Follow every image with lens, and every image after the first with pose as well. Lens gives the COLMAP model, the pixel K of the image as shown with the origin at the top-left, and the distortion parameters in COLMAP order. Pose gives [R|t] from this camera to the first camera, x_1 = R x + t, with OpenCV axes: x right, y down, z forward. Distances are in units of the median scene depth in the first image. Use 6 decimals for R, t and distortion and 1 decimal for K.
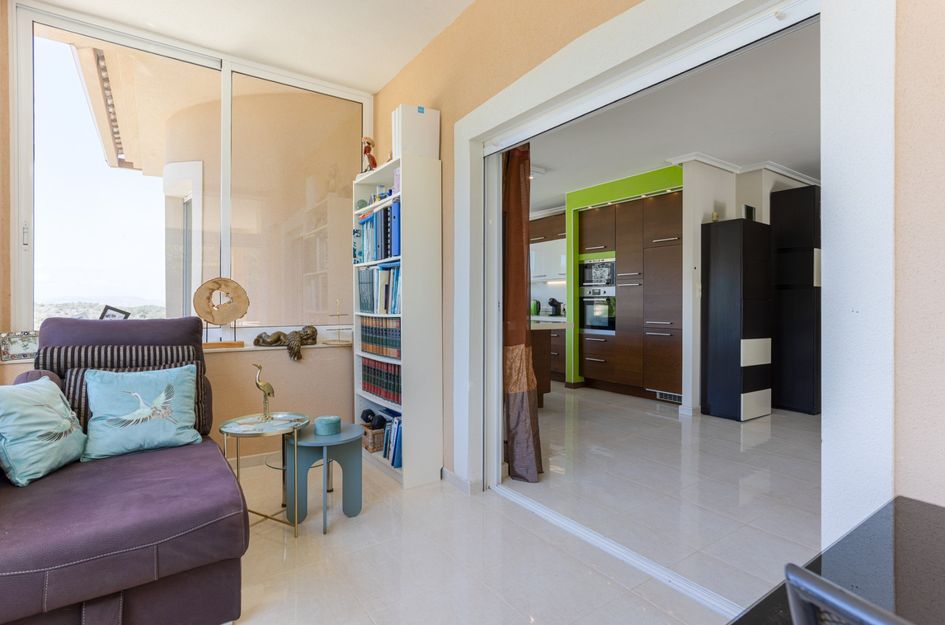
lens RADIAL K [[469.6, 0, 475.3], [0, 469.6, 303.8], [0, 0, 1]] dist [-0.038230, 0.025032]
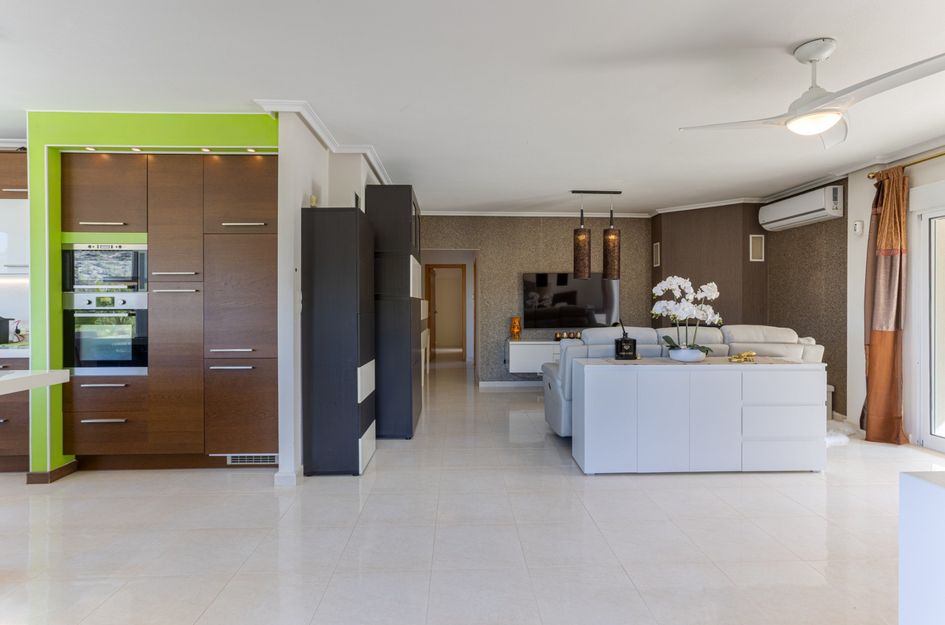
lens RADIAL K [[469.6, 0, 475.3], [0, 469.6, 303.8], [0, 0, 1]] dist [-0.038230, 0.025032]
pose [[0.528976, -0.001911, 0.848635, 0.019841], [0.007507, 0.999969, -0.002427, -0.018096], [-0.848604, 0.007654, 0.528974, 0.332667]]
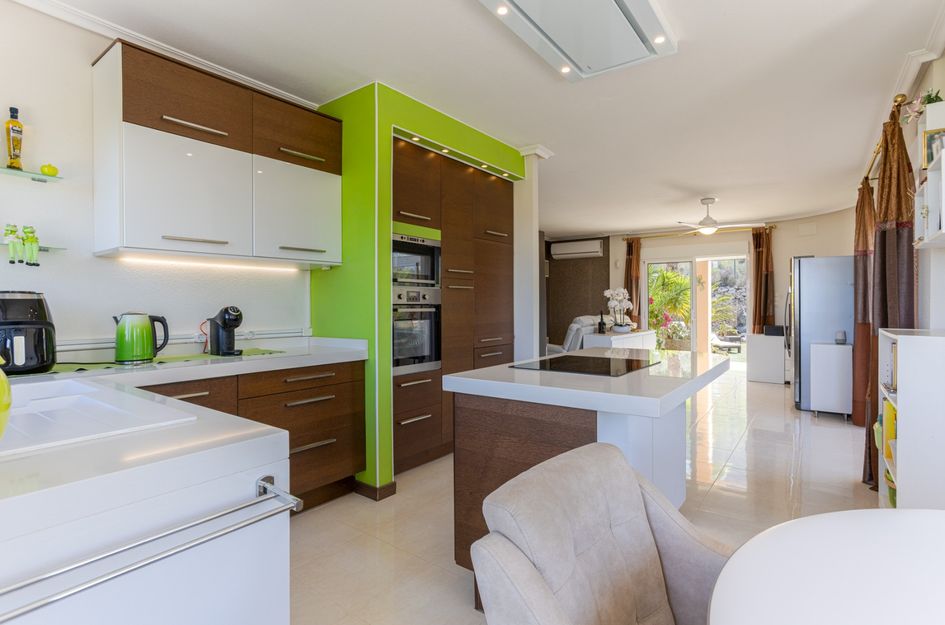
lens RADIAL K [[469.6, 0, 475.3], [0, 469.6, 303.8], [0, 0, 1]] dist [-0.038230, 0.025032]
pose [[-0.319809, -0.000698, 0.947482, -0.299383], [0.004699, 0.999986, 0.002322, -0.017379], [-0.947470, 0.005195, -0.319802, 1.144974]]
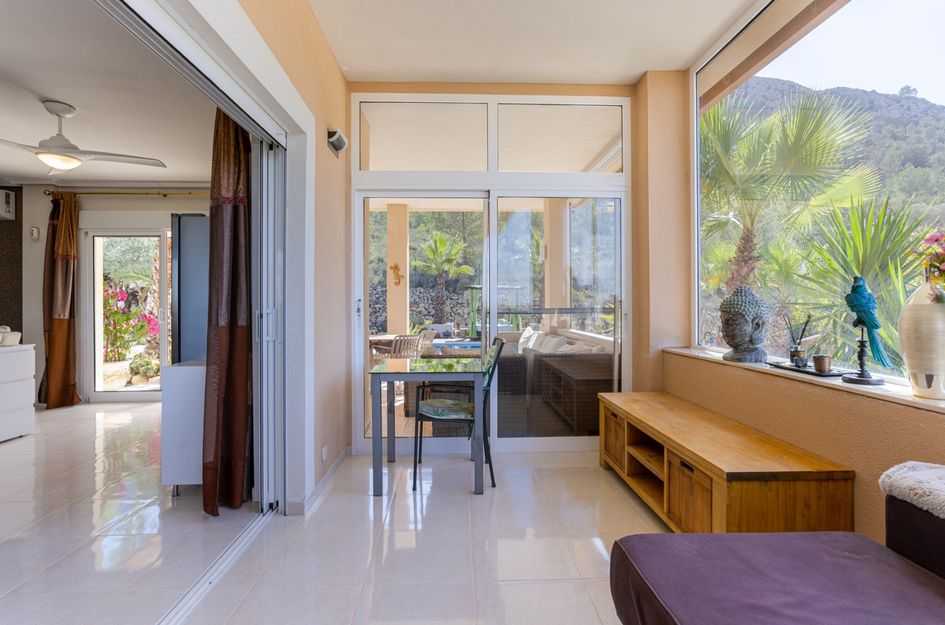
lens RADIAL K [[469.6, 0, 475.3], [0, 469.6, 303.8], [0, 0, 1]] dist [-0.038230, 0.025032]
pose [[-0.843058, 0.002917, 0.537815, -0.210388], [0.006294, 0.999970, 0.004442, -0.001625], [-0.537786, 0.007130, -0.843051, 0.503504]]
